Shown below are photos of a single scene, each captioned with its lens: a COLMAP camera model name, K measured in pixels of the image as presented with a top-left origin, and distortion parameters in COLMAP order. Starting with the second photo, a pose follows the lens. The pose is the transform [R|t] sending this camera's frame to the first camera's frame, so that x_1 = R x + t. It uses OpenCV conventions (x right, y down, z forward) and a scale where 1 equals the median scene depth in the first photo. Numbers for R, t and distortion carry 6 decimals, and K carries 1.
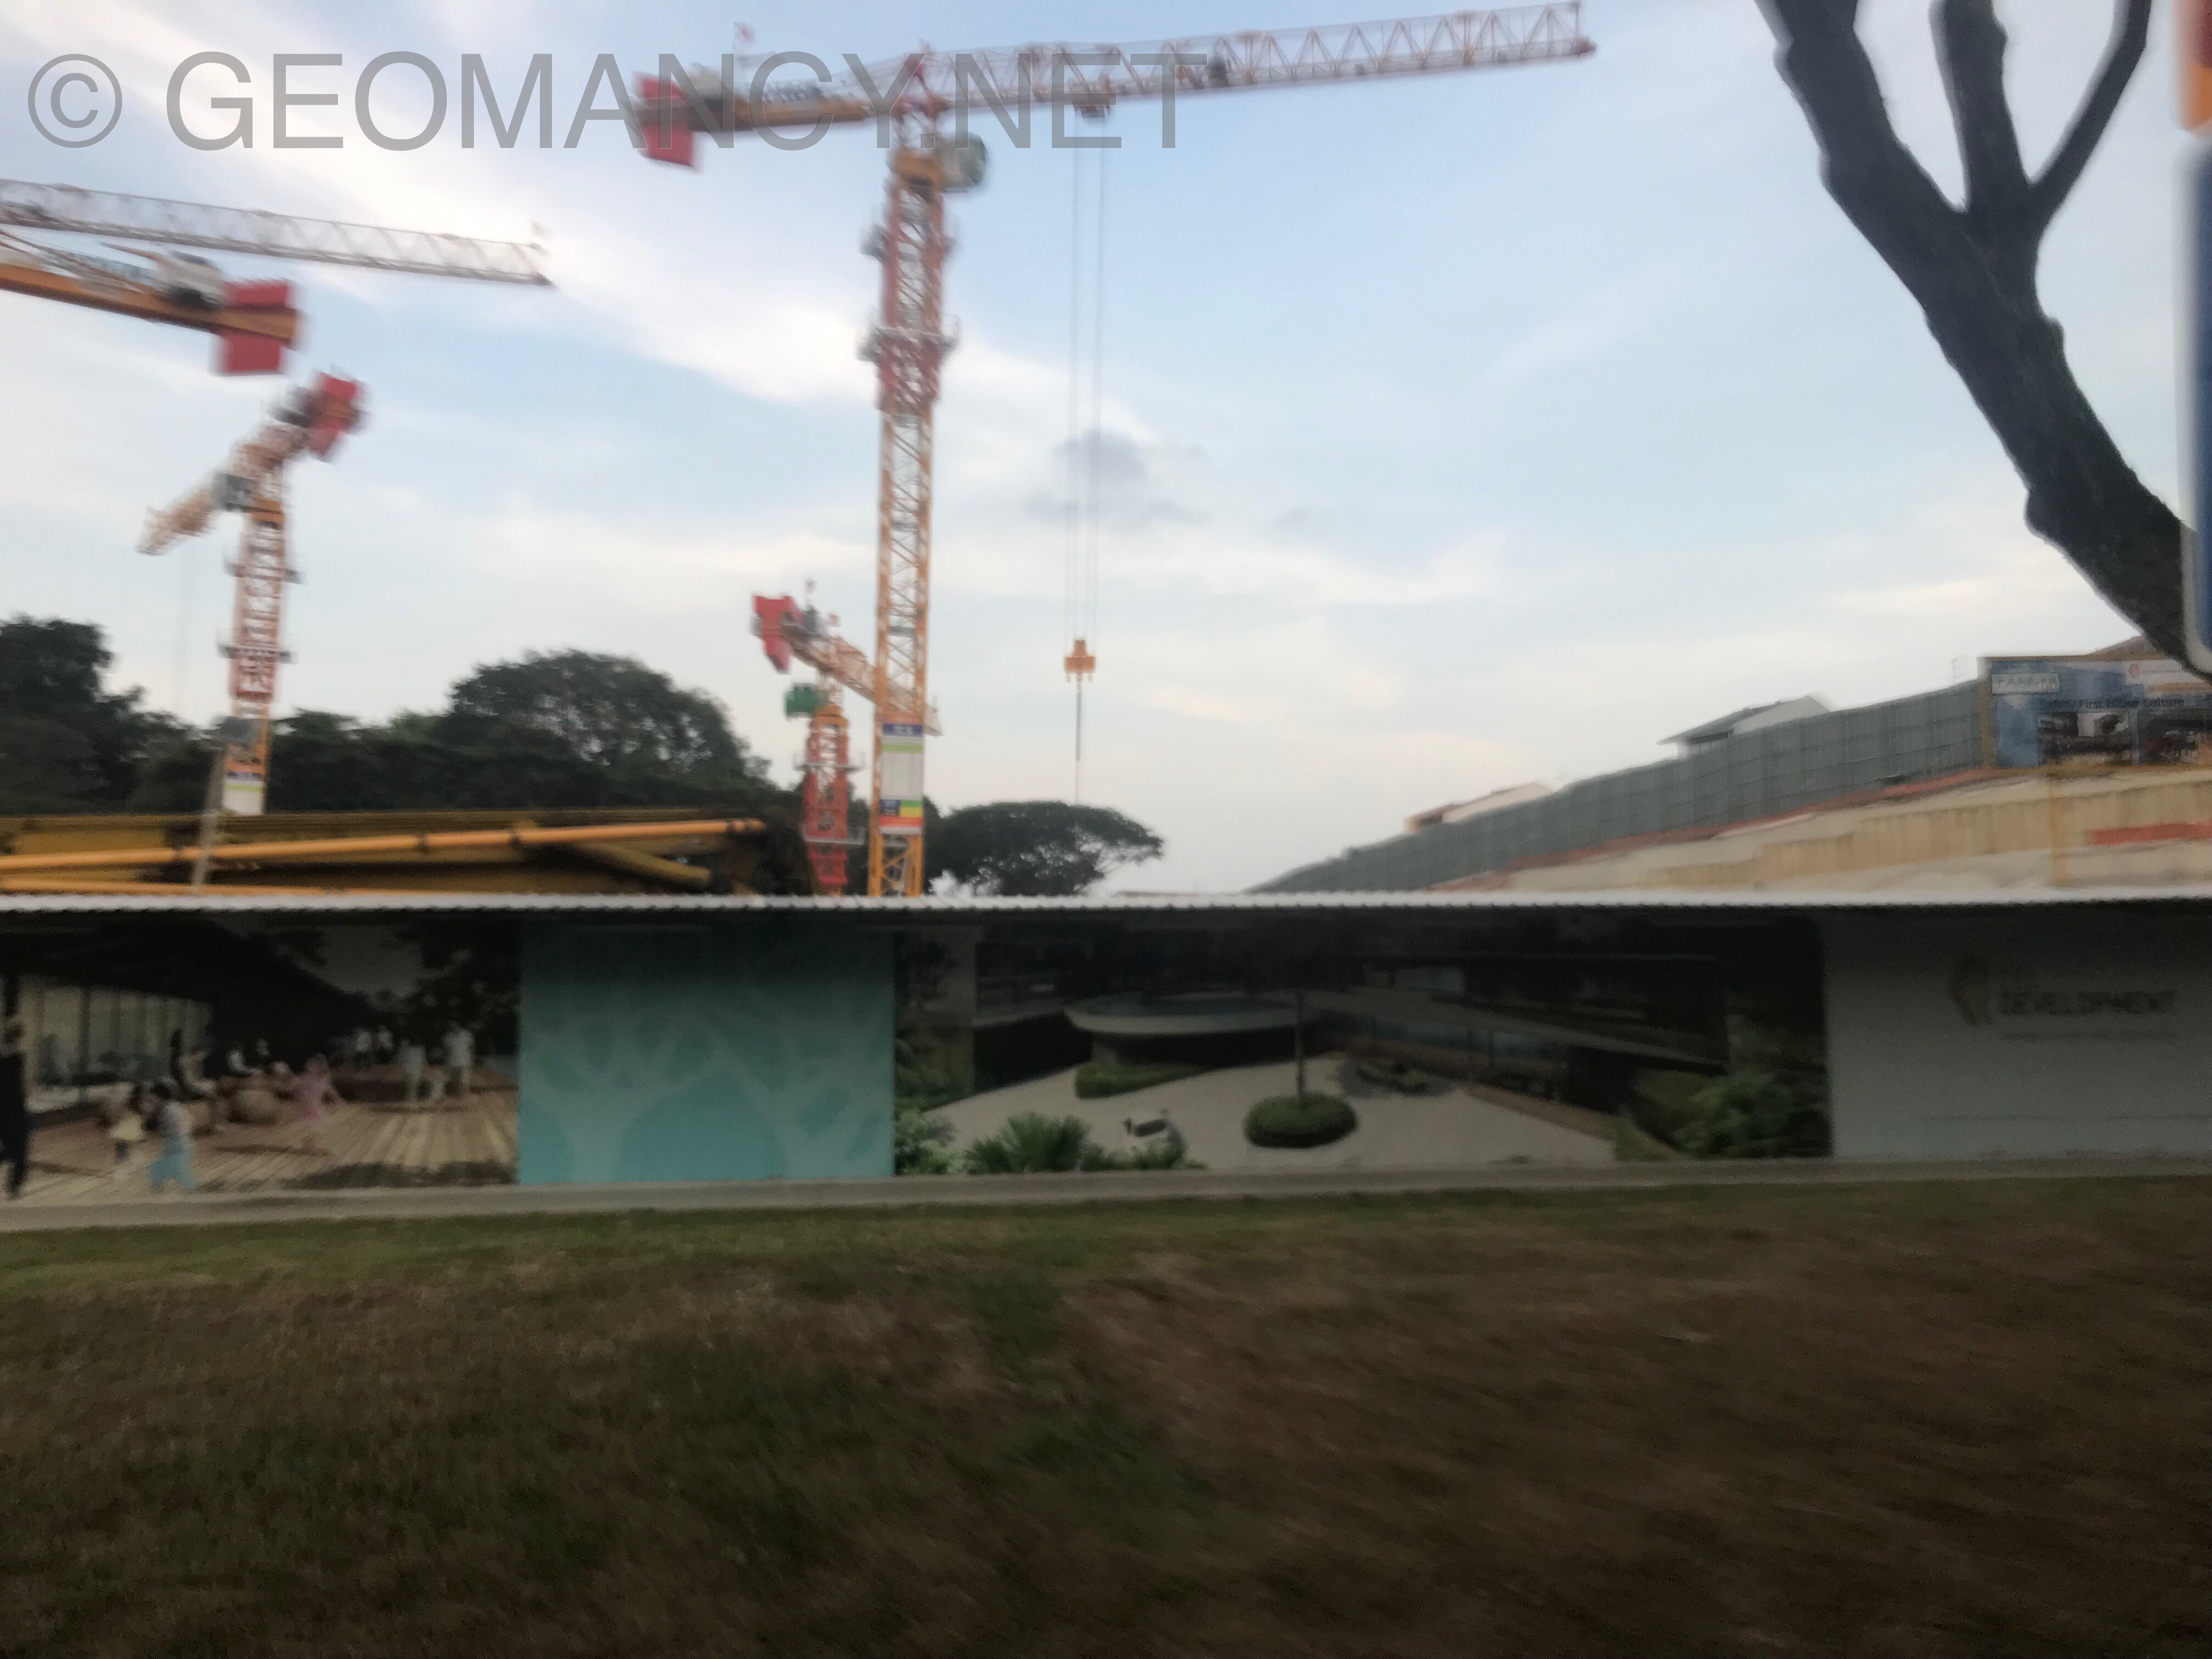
lens RADIAL K [[1809.6, 0, 1106.0], [0, 1809.6, 829.5], [0, 0, 1]] dist [-0.006786, -0.005465]
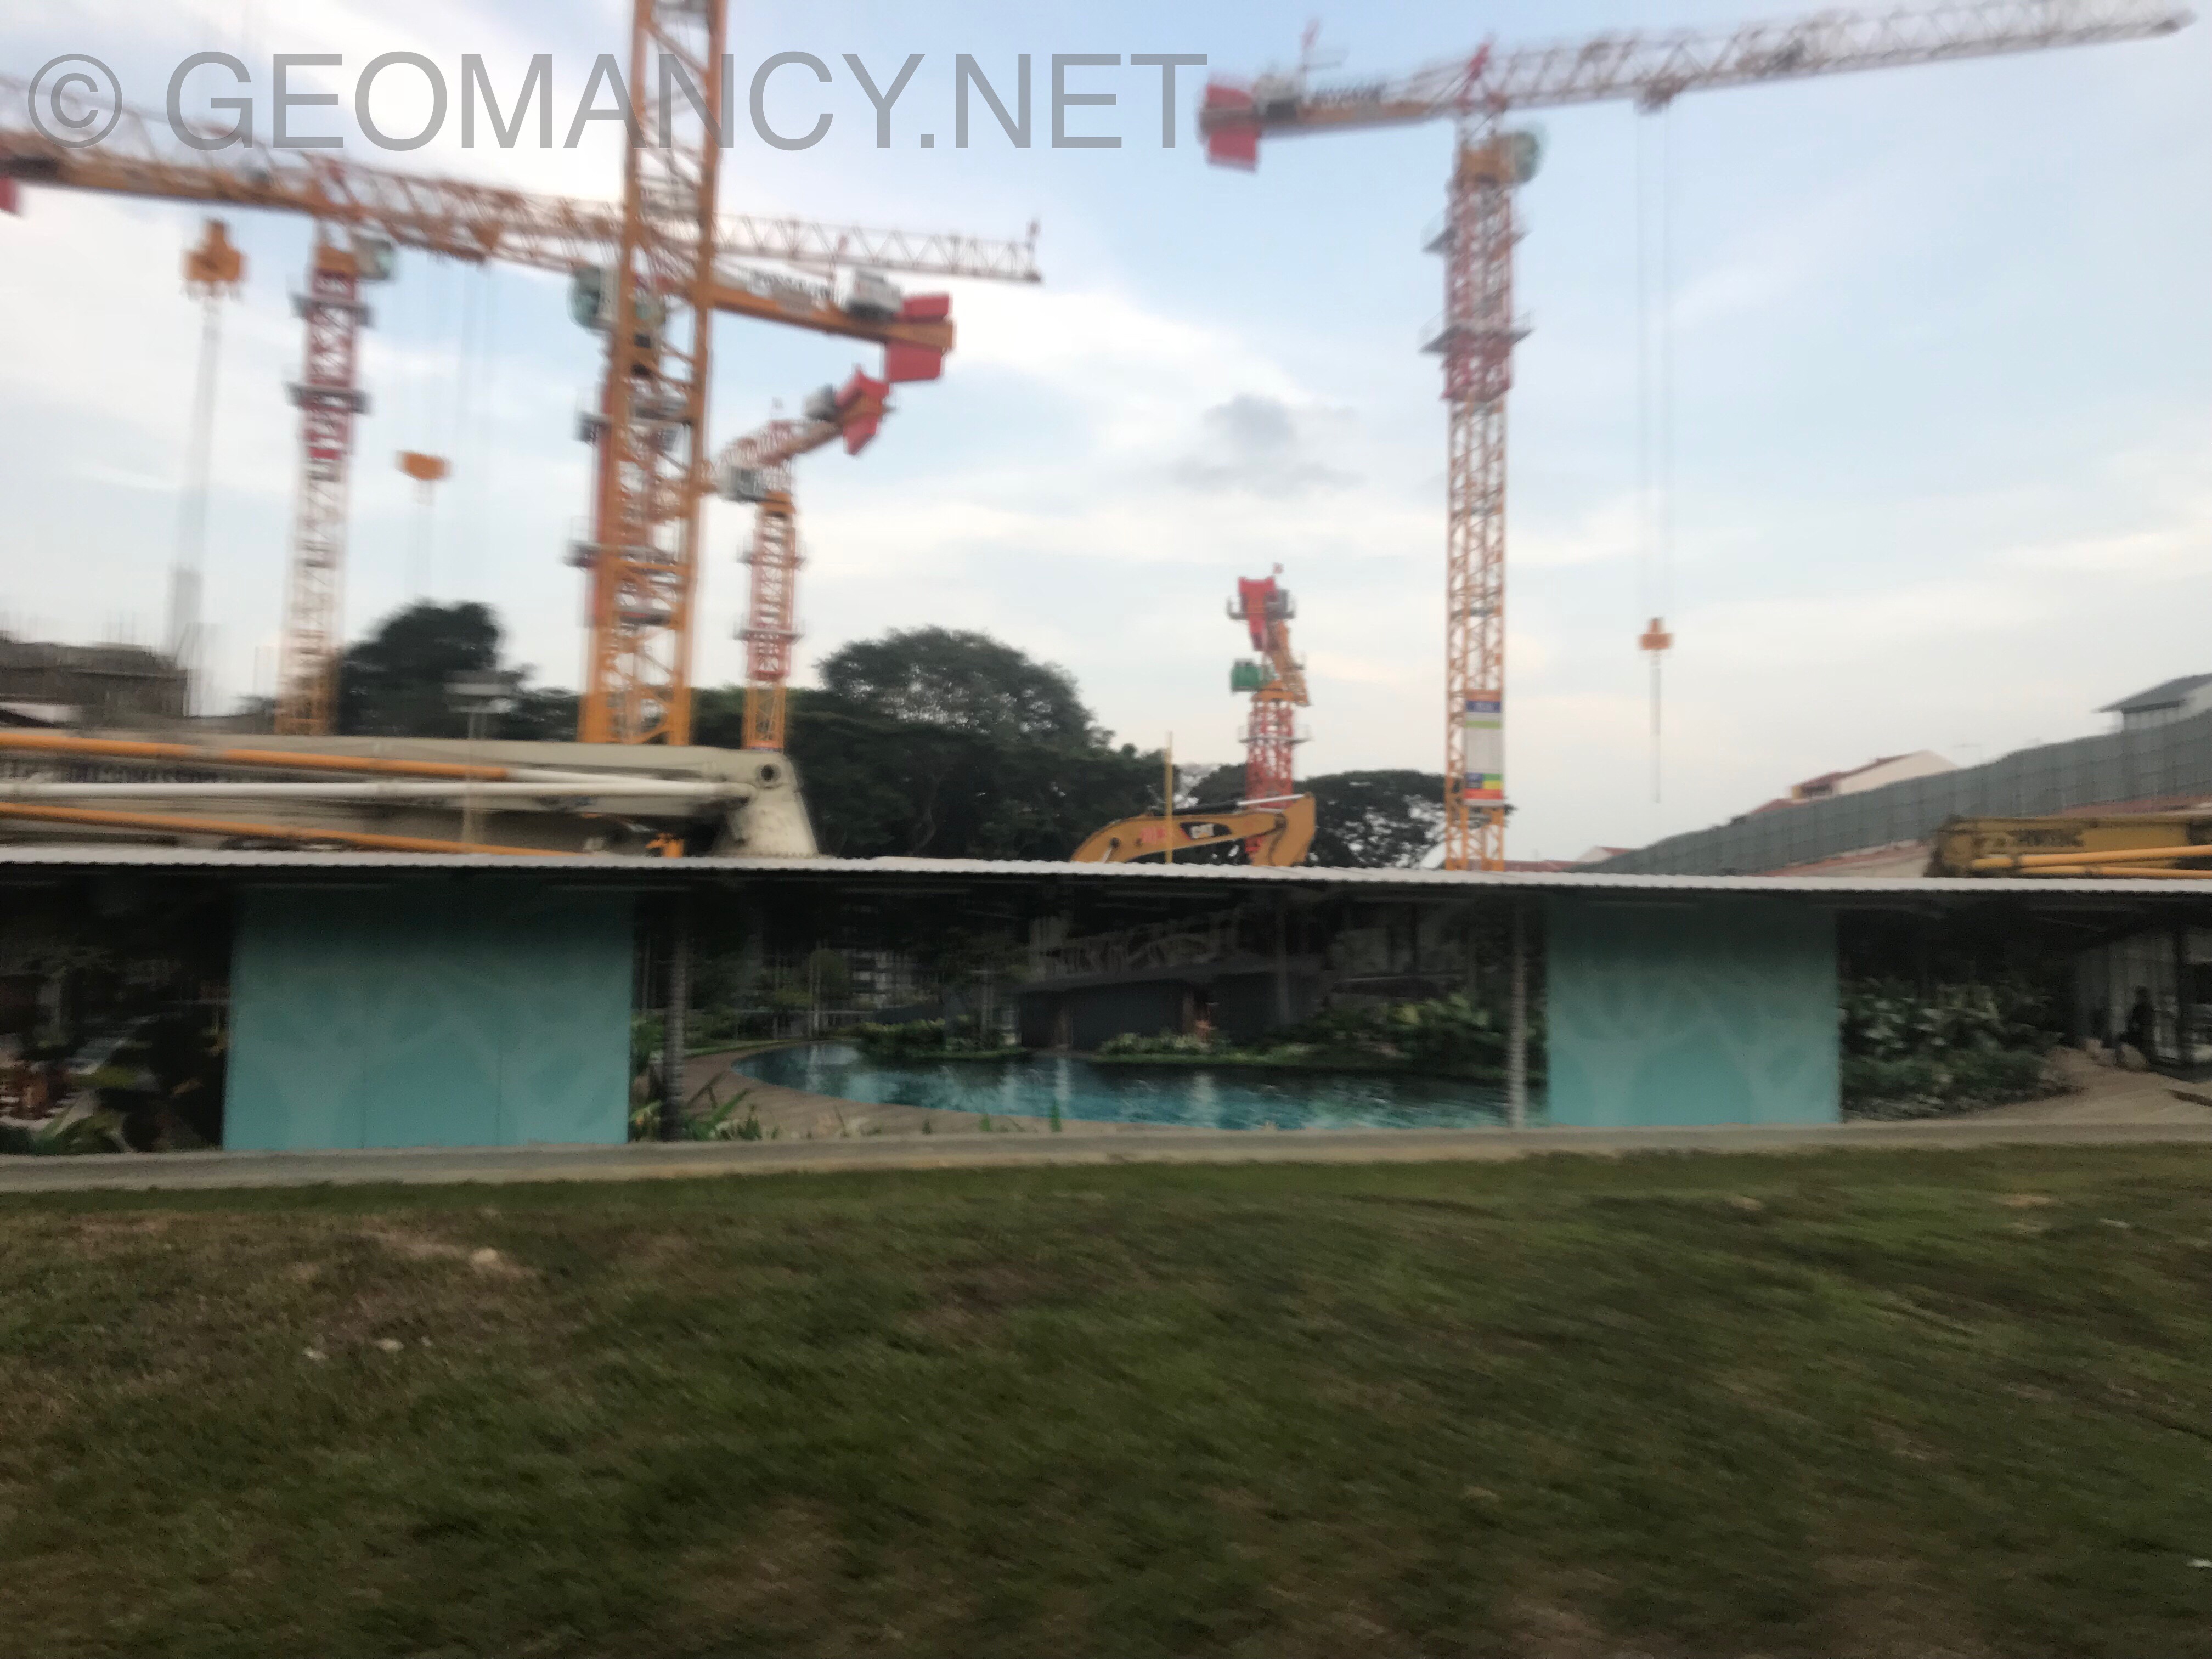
lens RADIAL K [[1770.9, 0, 1106.0], [0, 1770.9, 829.5], [0, 0, 1]] dist [0.086748, -0.146871]
pose [[0.995060, 0.002055, -0.099258, -0.214091], [-0.000099, 0.999806, 0.019706, -0.003998], [0.099279, -0.019599, 0.994867, -0.049148]]
